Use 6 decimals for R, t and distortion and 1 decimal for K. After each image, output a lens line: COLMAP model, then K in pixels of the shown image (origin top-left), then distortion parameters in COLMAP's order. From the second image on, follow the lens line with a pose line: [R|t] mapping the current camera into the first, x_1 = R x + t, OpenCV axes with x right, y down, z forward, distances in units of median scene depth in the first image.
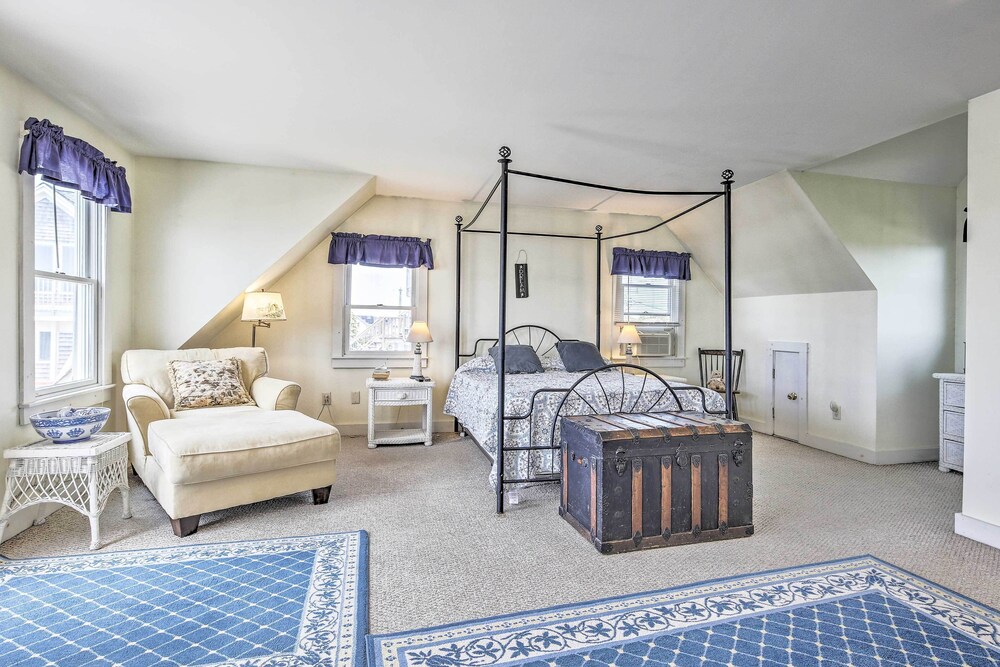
lens RADIAL K [[497.0, 0, 503.7], [0, 497.0, 335.0], [0, 0, 1]] dist [-0.002162, -0.001128]
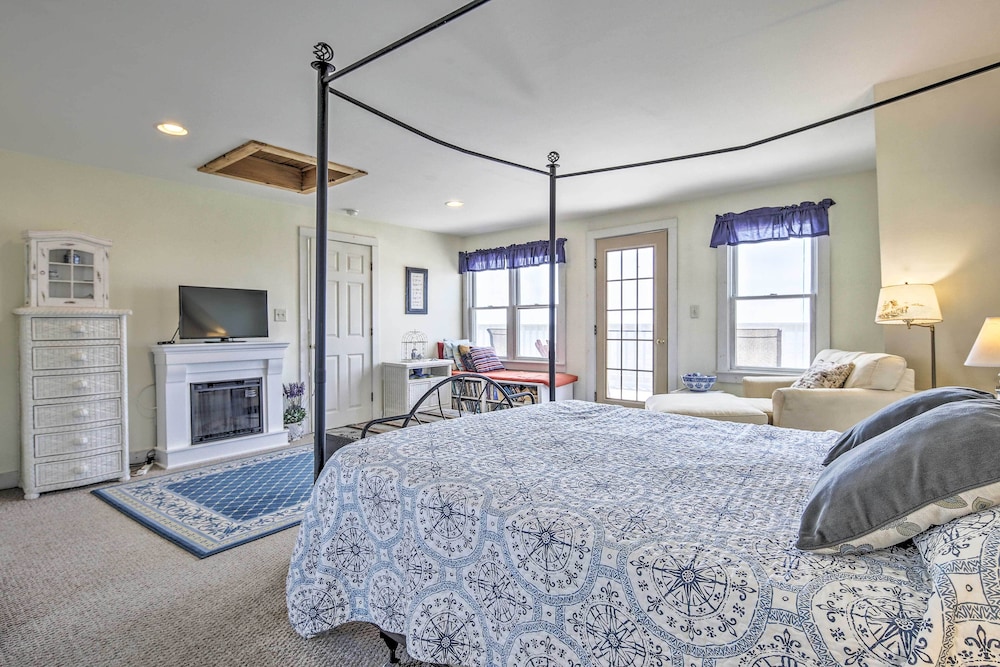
lens RADIAL K [[497.0, 0, 503.7], [0, 497.0, 335.0], [0, 0, 1]] dist [-0.002162, -0.001128]
pose [[-0.786986, 0.003924, -0.616959, 1.004161], [0.000611, 0.999984, 0.005581, 0.006367], [0.616971, 0.004015, -0.786976, 2.449224]]
